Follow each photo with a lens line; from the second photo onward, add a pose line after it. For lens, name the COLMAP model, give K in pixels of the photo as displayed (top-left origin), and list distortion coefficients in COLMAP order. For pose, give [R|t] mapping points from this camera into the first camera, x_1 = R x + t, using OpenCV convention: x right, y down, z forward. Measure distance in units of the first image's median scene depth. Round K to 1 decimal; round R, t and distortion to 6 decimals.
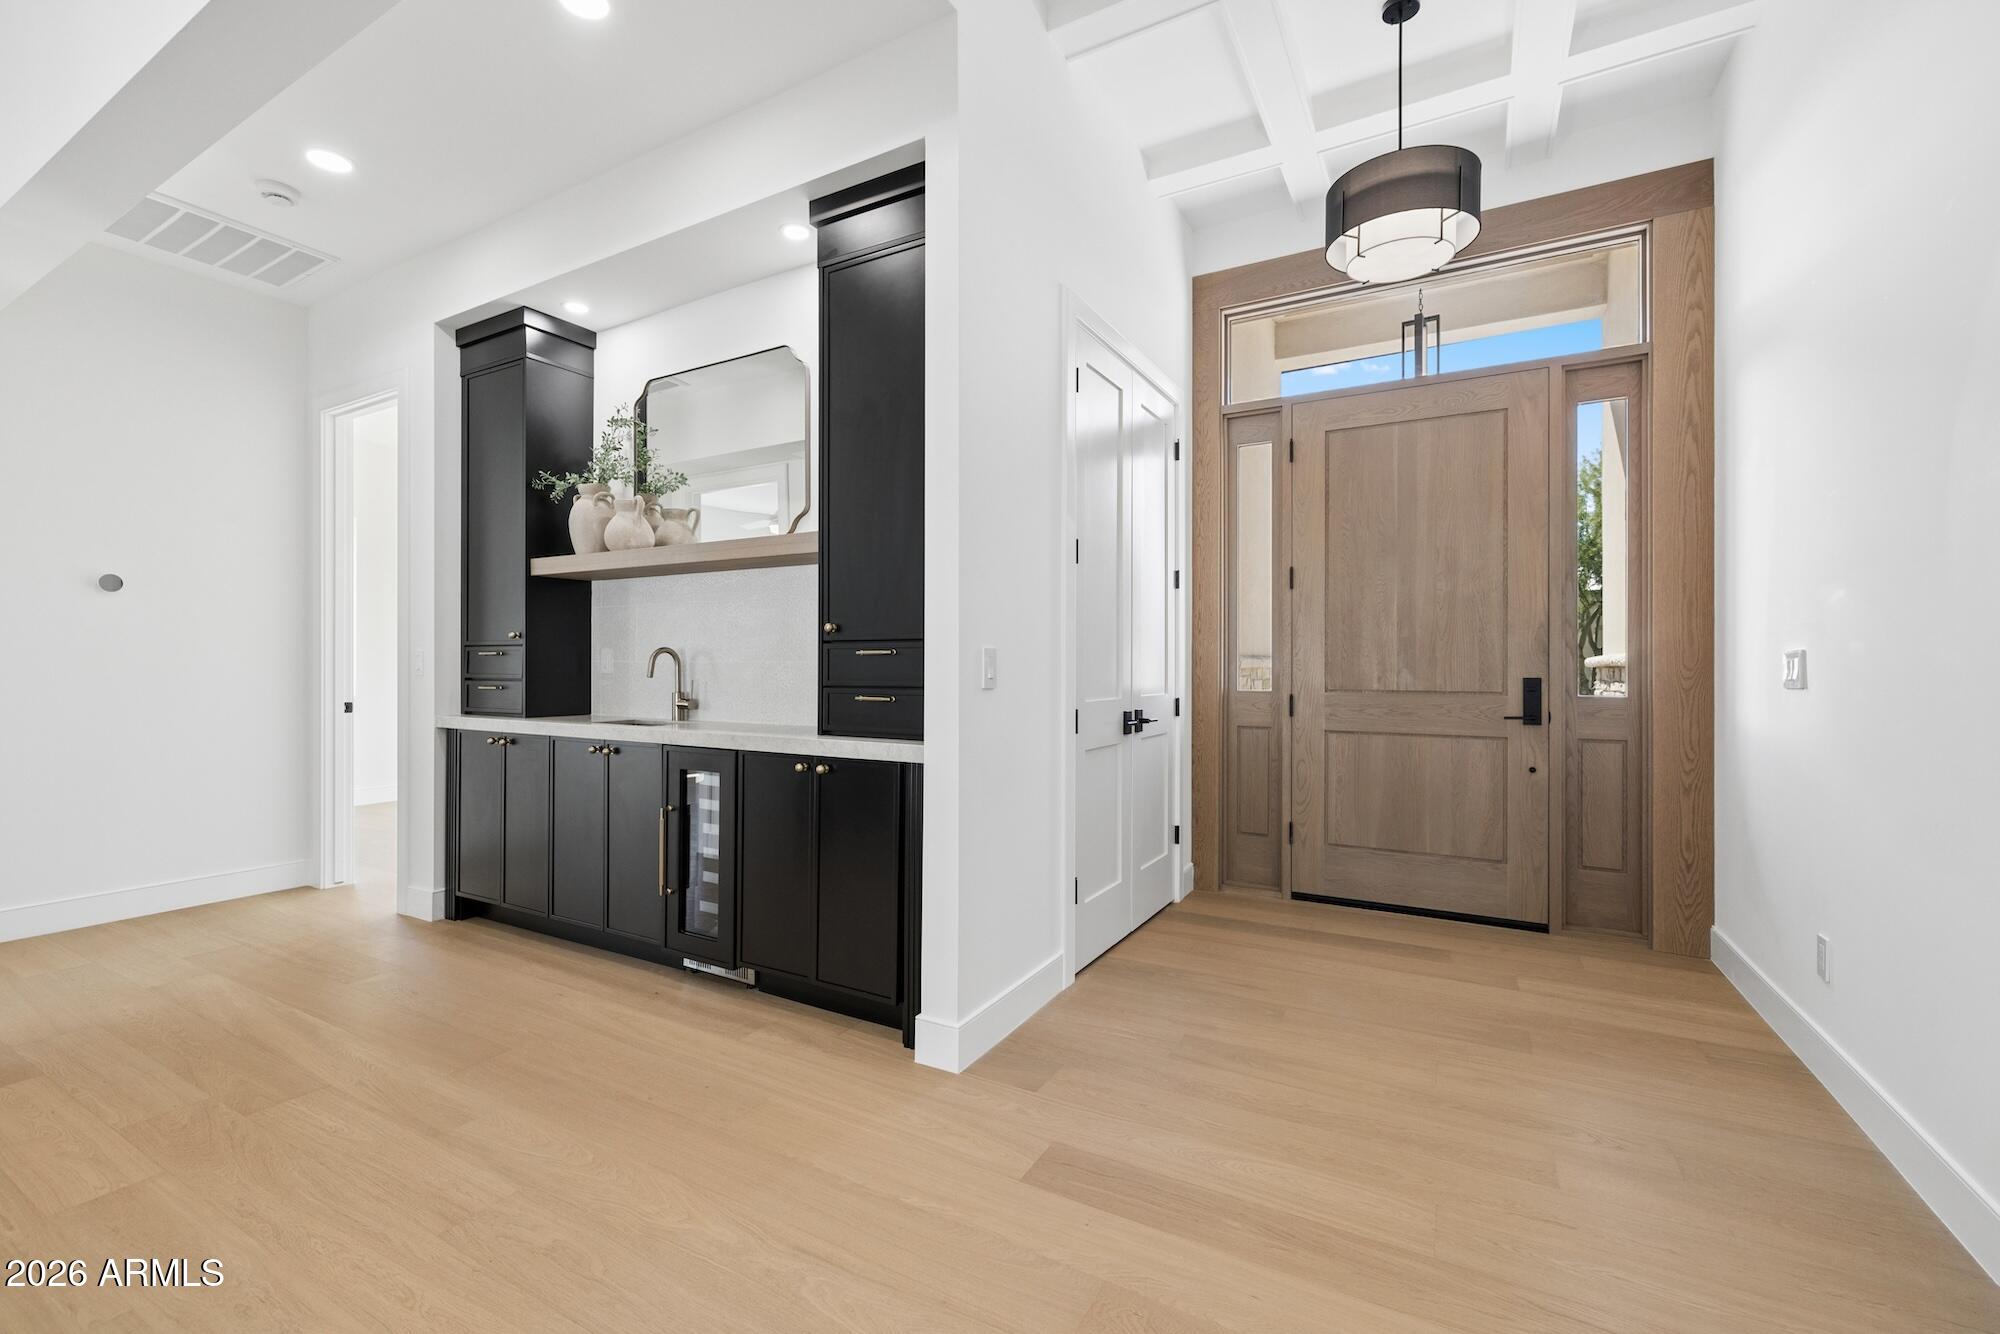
lens RADIAL K [[844.2, 0, 963.7], [0, 844.2, 669.0], [0, 0, 1]] dist [-0.003639, 0.000993]
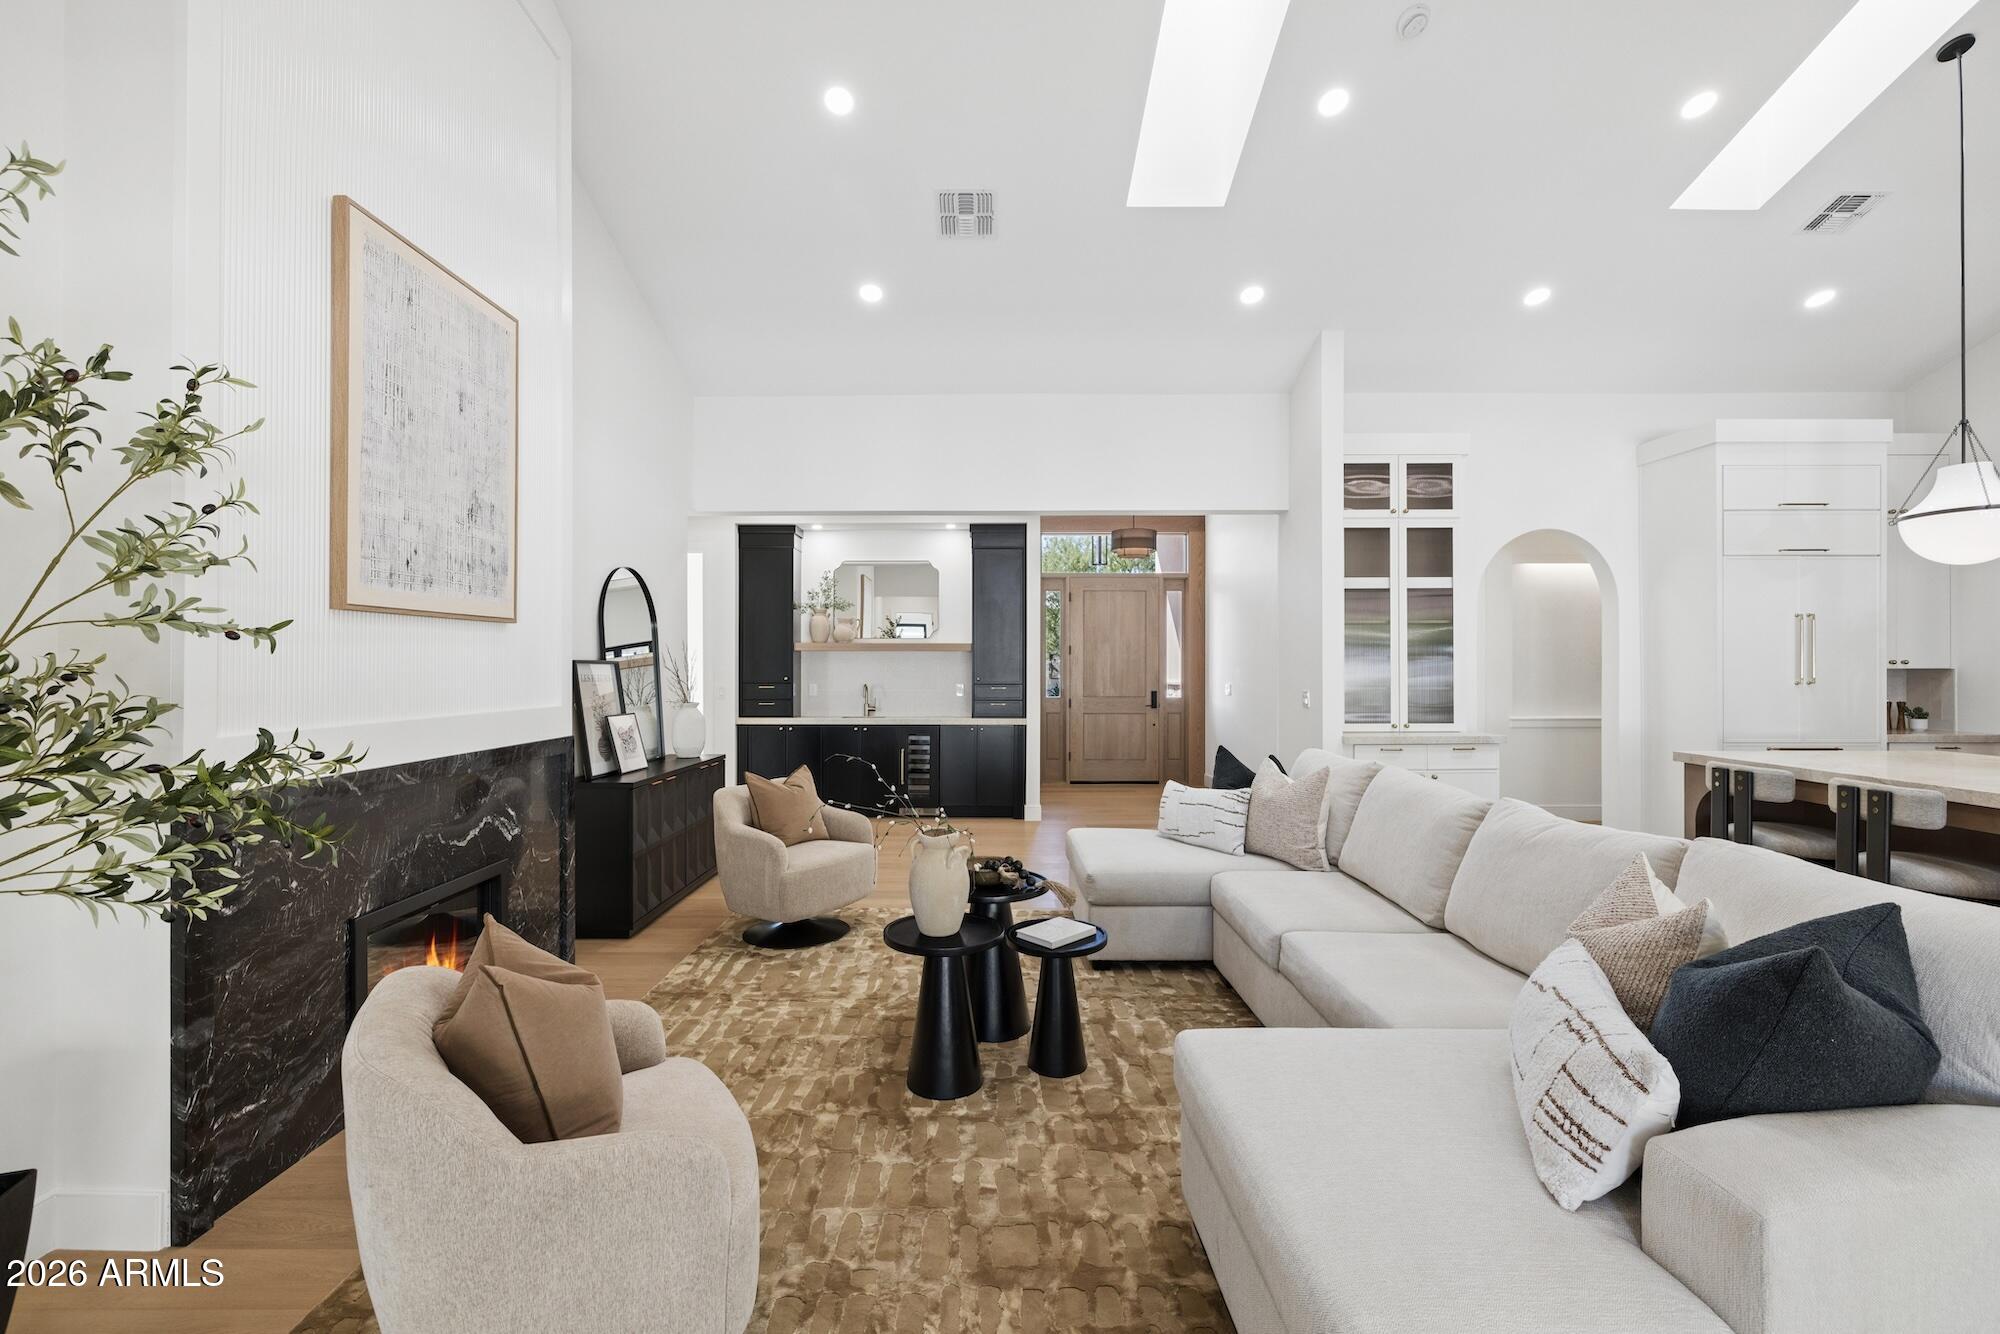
lens RADIAL K [[844.2, 0, 975.6], [0, 844.2, 670.4], [0, 0, 1]] dist [-0.003639, 0.000993]
pose [[0.864337, -0.003570, 0.502900, -1.170865], [0.001361, 0.999988, 0.004761, -0.068523], [-0.502911, -0.003431, 0.864331, -1.044010]]
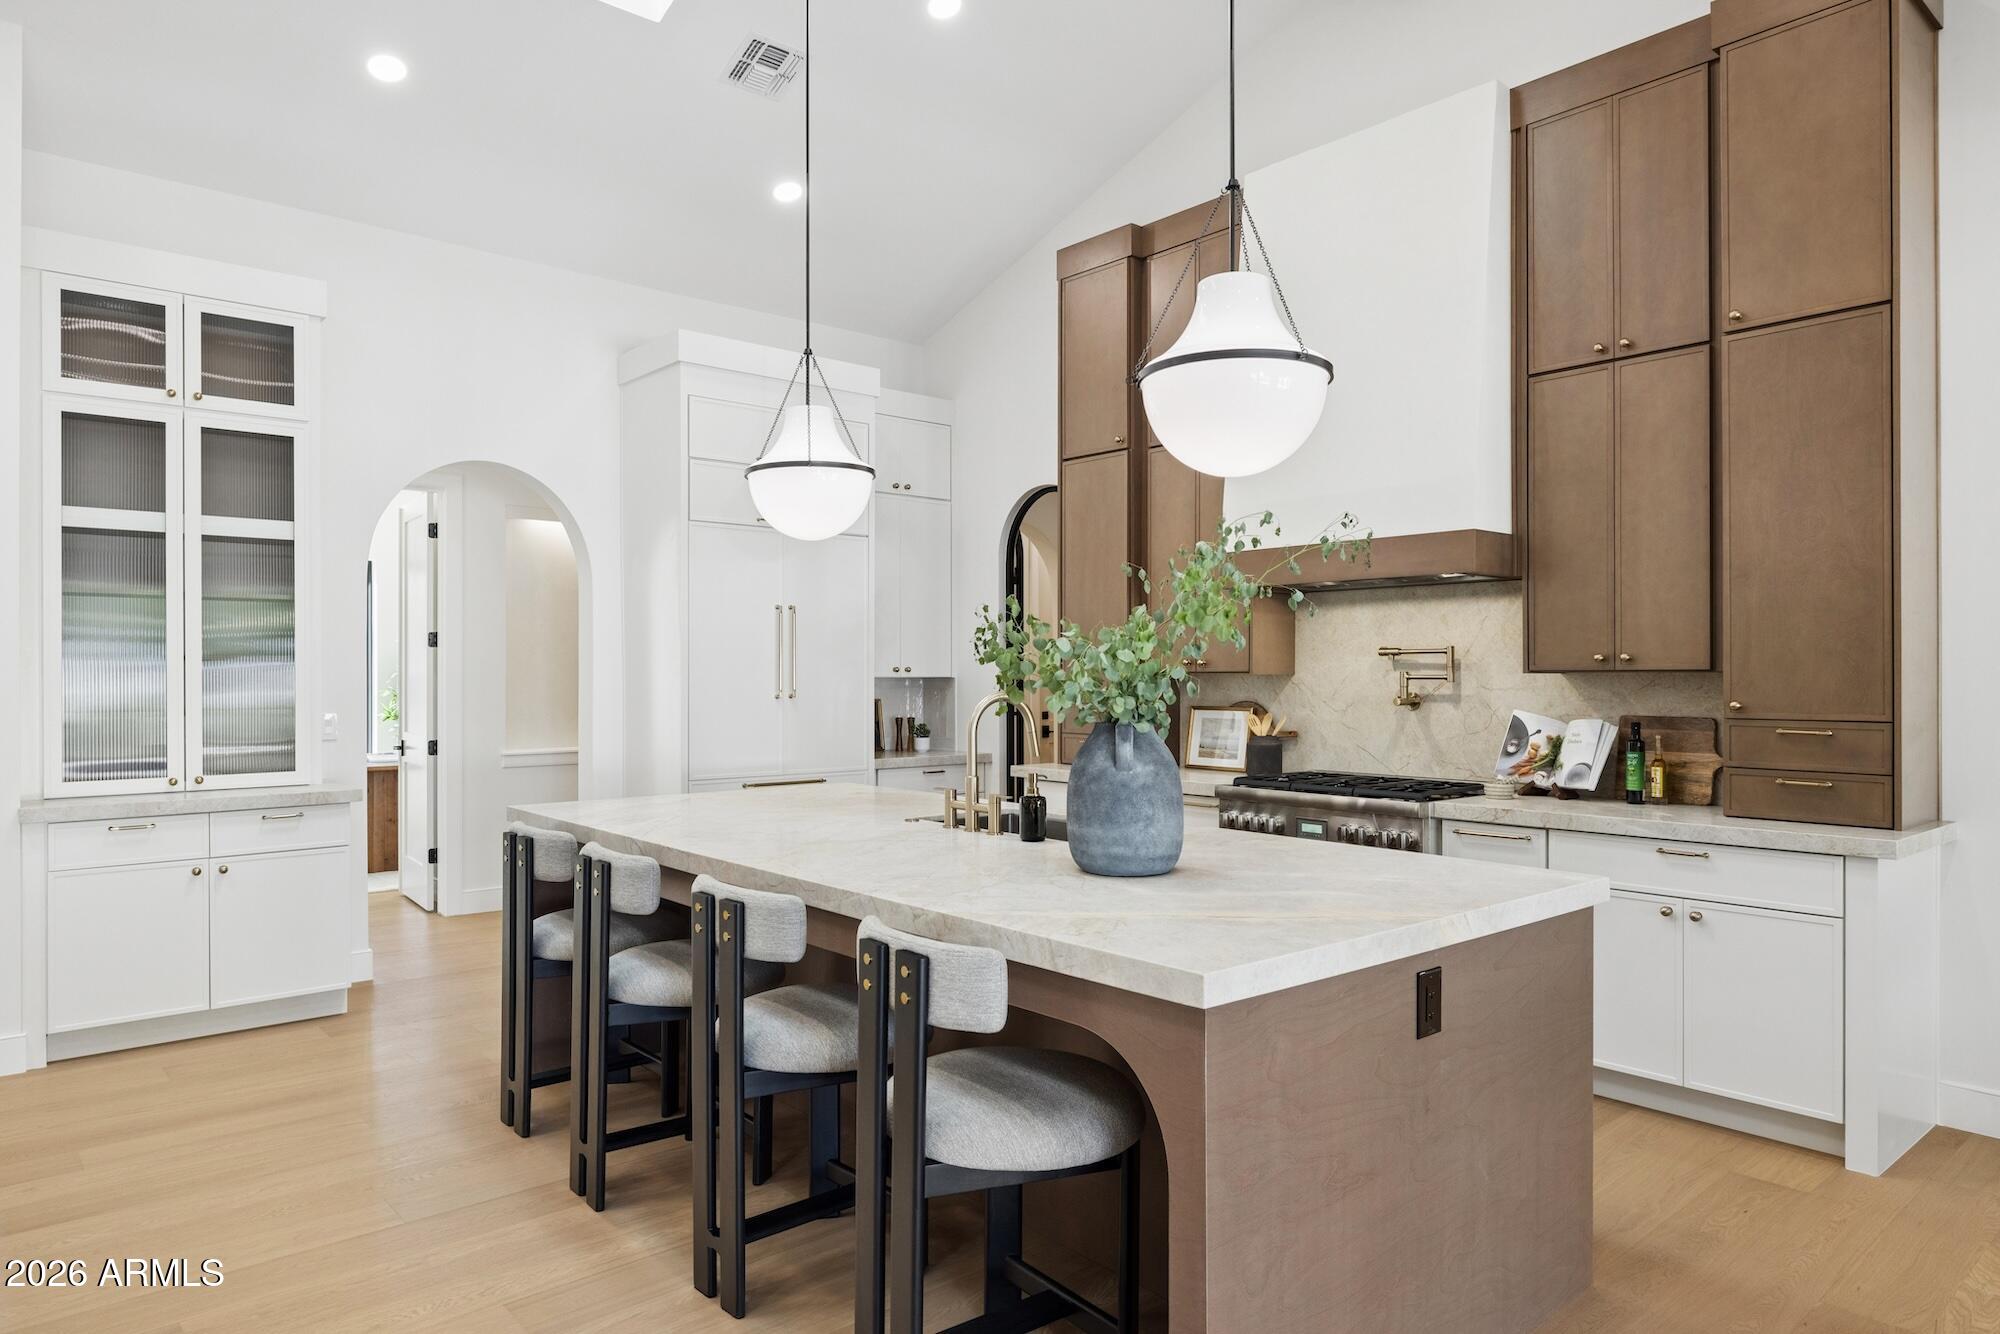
lens RADIAL K [[1241.4, 0, 987.9], [0, 1241.4, 679.9], [0, 0, 1]] dist [-0.002344, -0.001277]
pose [[0.315175, -0.004744, 0.949022, -0.664264], [-0.000241, 0.999987, 0.005079, -0.067915], [-0.949033, -0.001830, 0.315170, -1.274592]]
